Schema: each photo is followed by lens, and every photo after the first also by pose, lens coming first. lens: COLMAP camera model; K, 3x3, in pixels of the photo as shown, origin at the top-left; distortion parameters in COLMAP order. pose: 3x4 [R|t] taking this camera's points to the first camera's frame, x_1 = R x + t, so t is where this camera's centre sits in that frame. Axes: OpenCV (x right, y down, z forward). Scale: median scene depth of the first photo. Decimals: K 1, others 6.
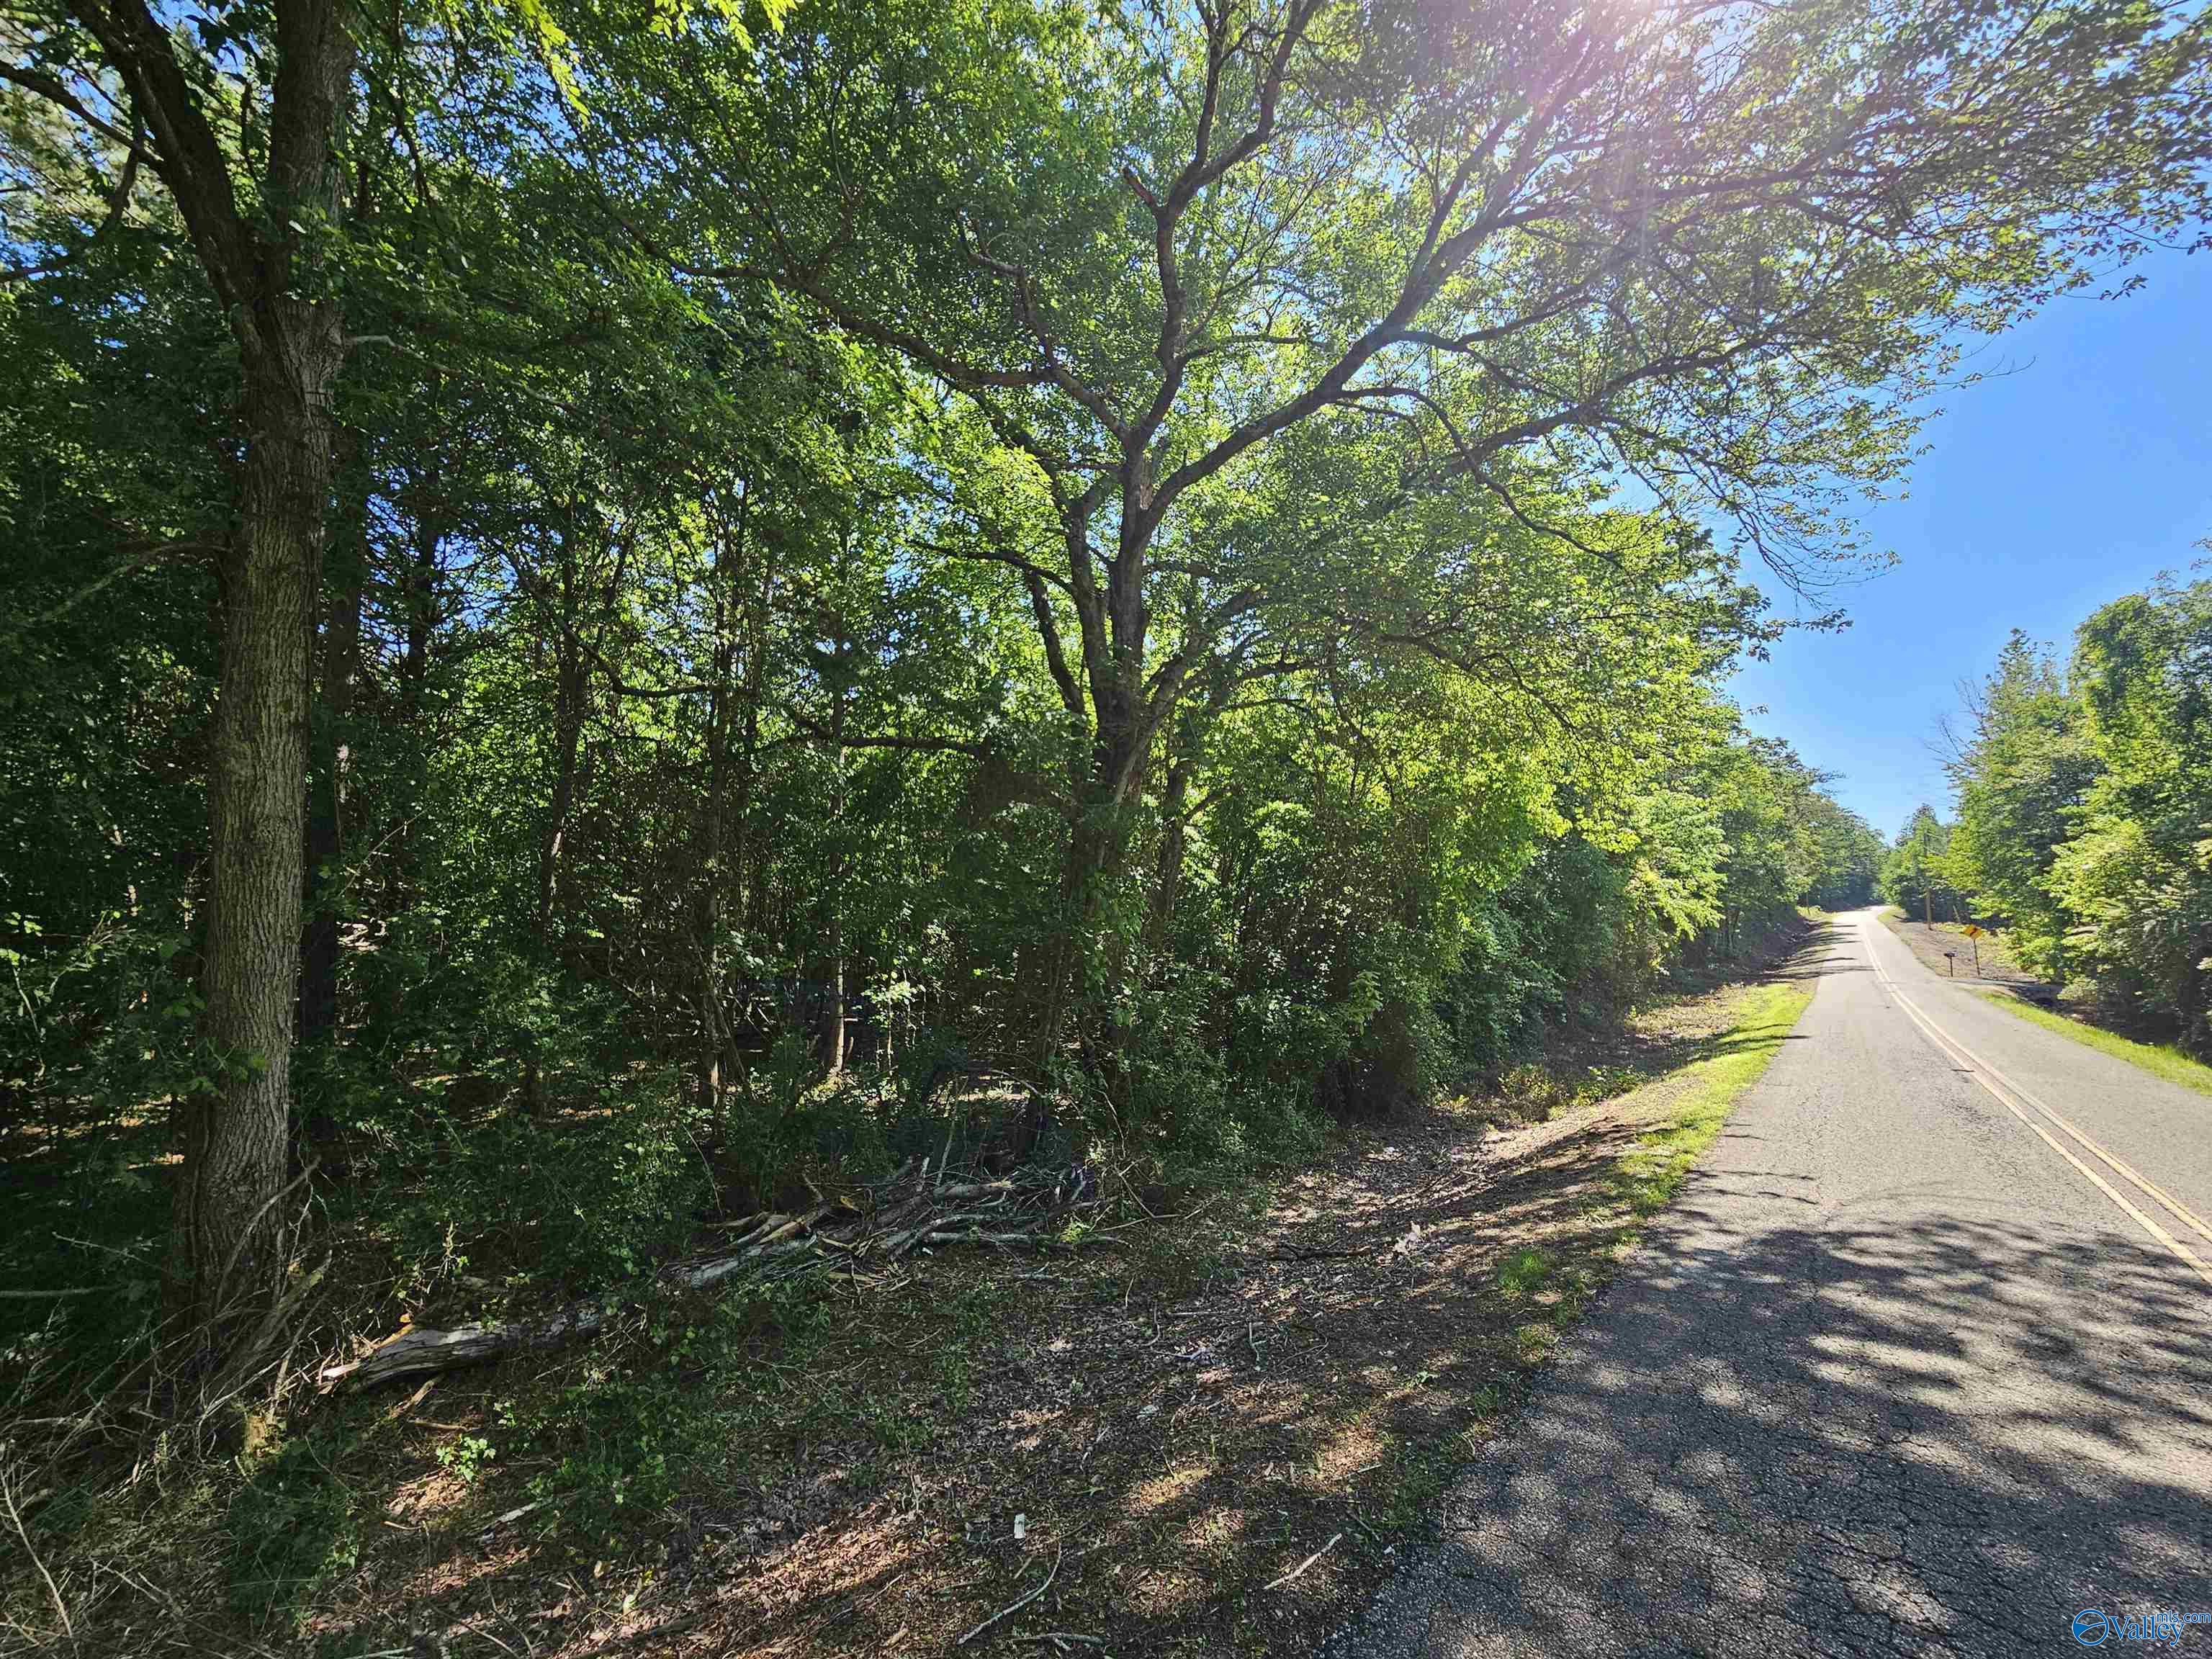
lens RADIAL K [[901.7, 0, 1087.1], [0, 901.7, 814.3], [0, 0, 1]] dist [0.000301, -0.003570]
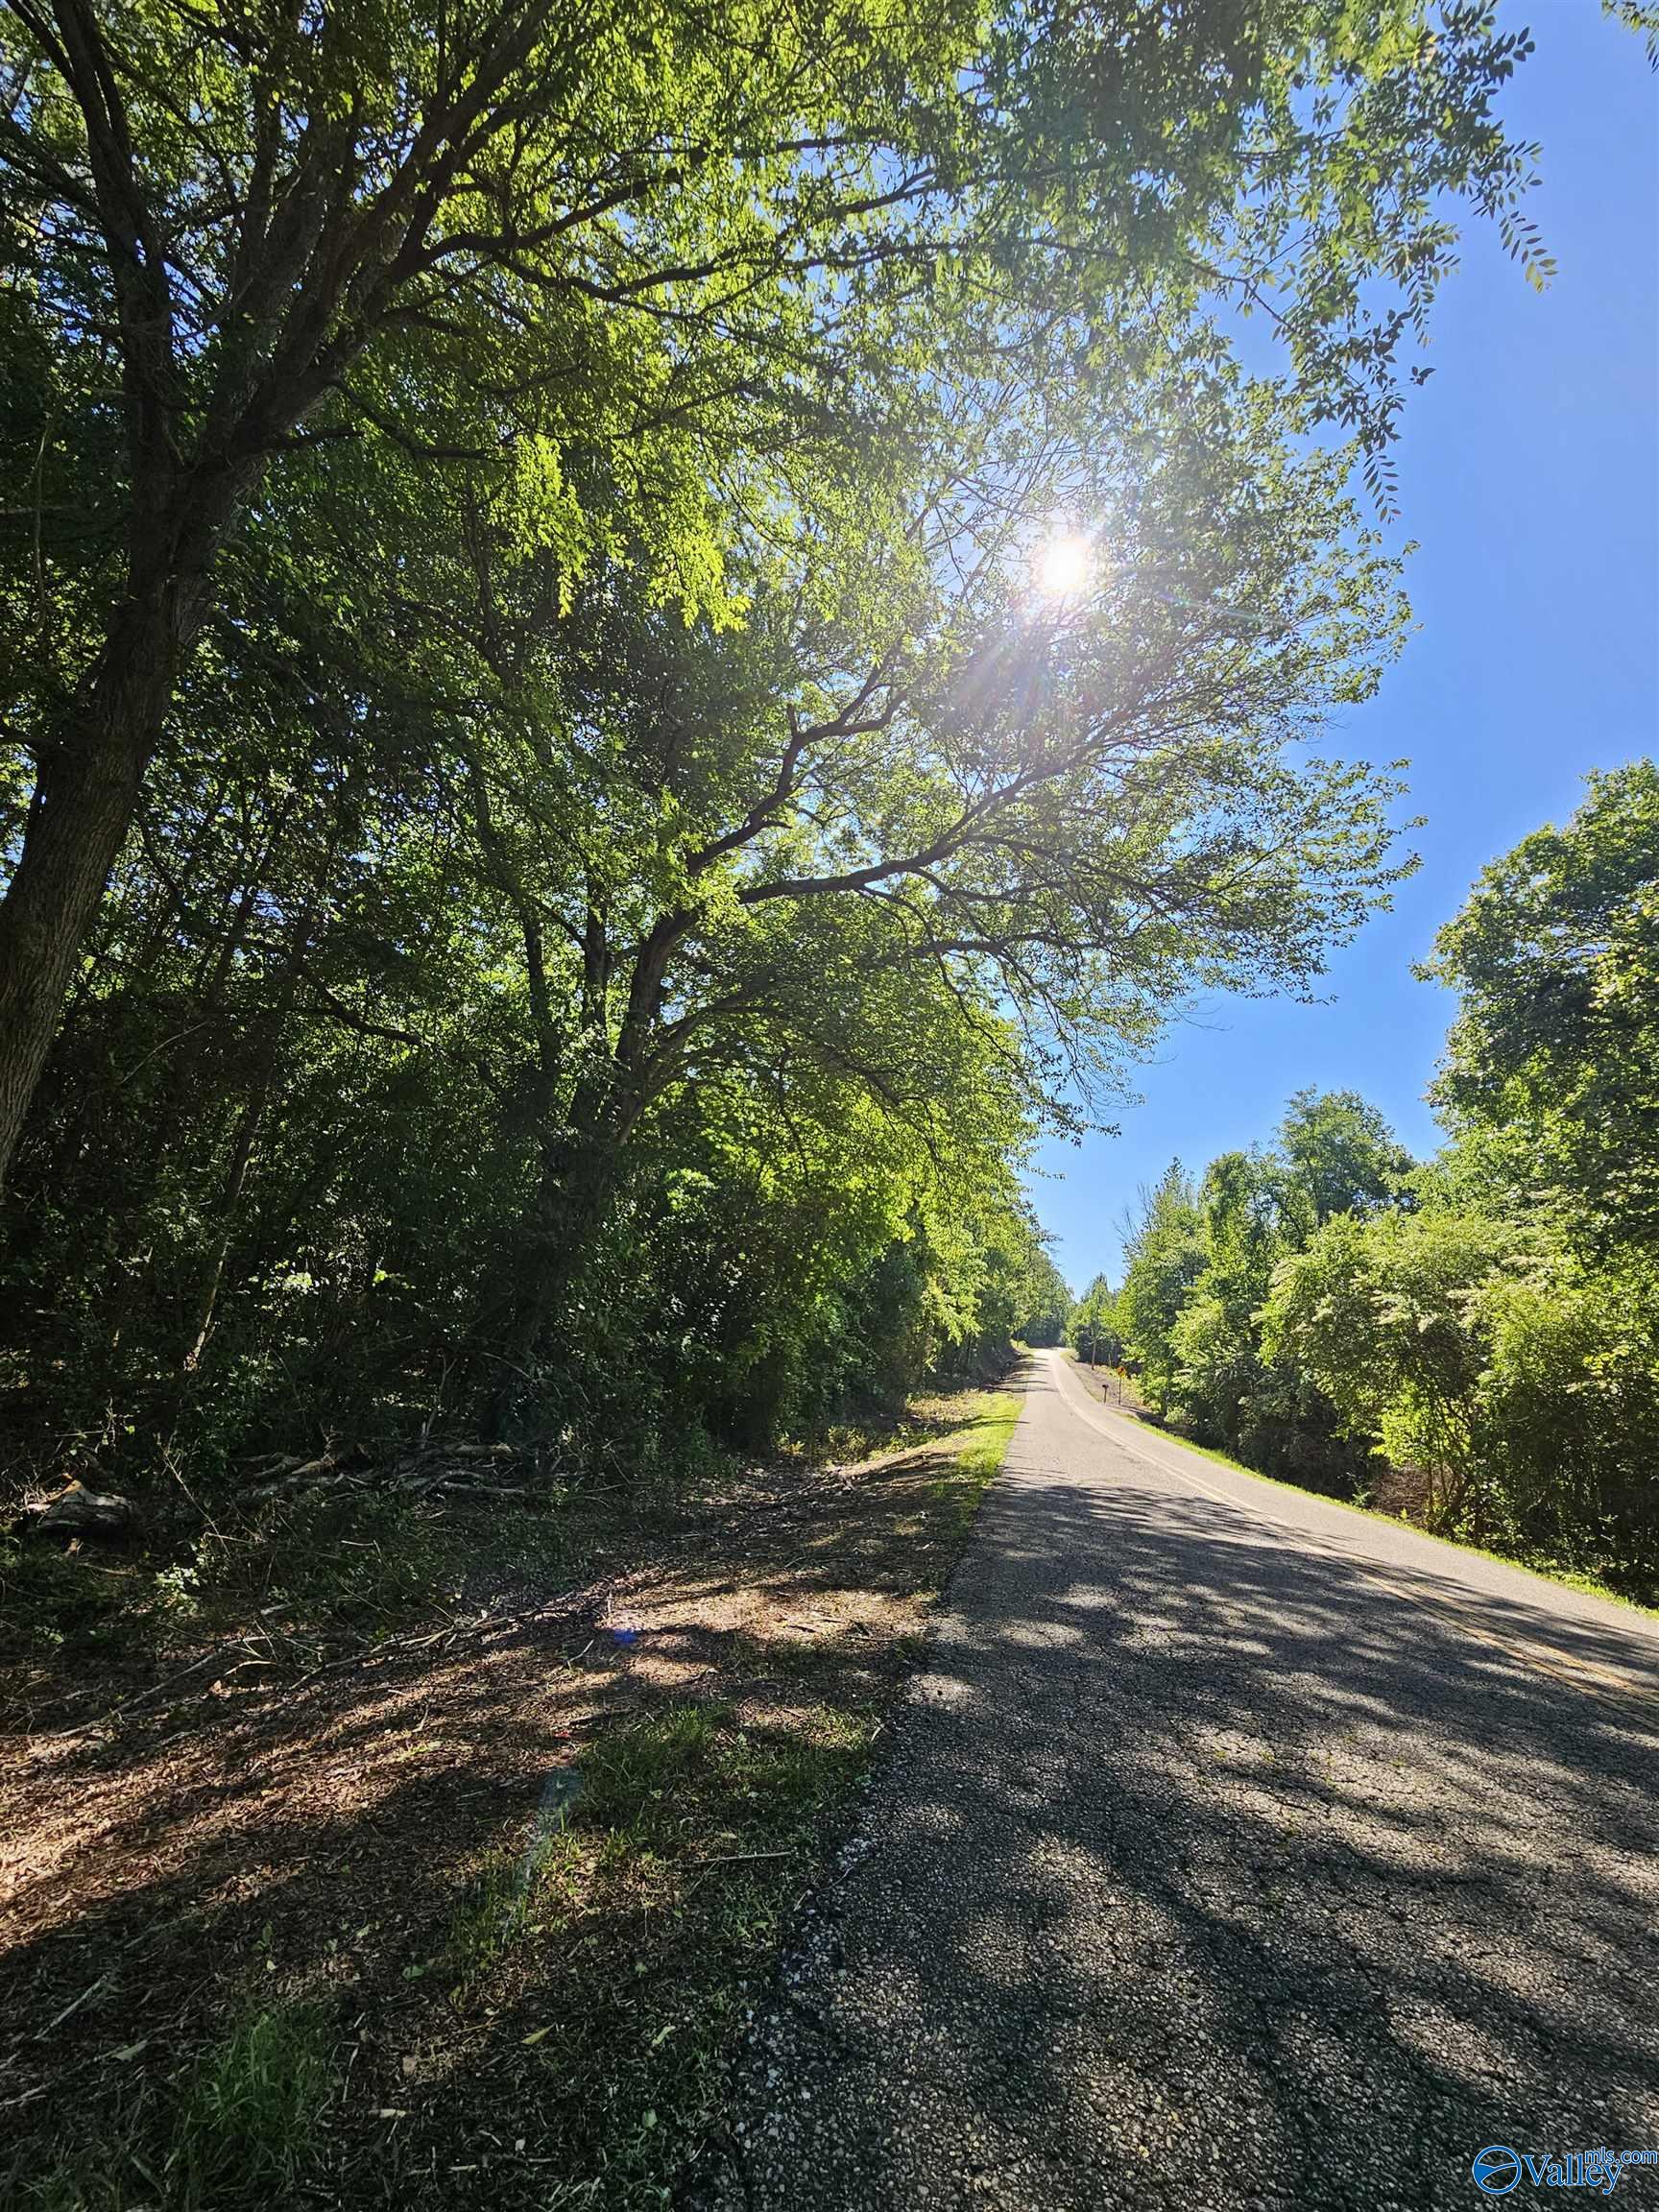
lens RADIAL K [[901.7, 0, 835.1], [0, 901.7, 1084.8], [0, 0, 1]] dist [0.000301, -0.003570]
pose [[0.875095, 0.246627, 0.416394, -0.091807], [-0.199204, 0.967700, -0.154512, 0.015848], [-0.441052, 0.052265, 0.895959, -0.070171]]
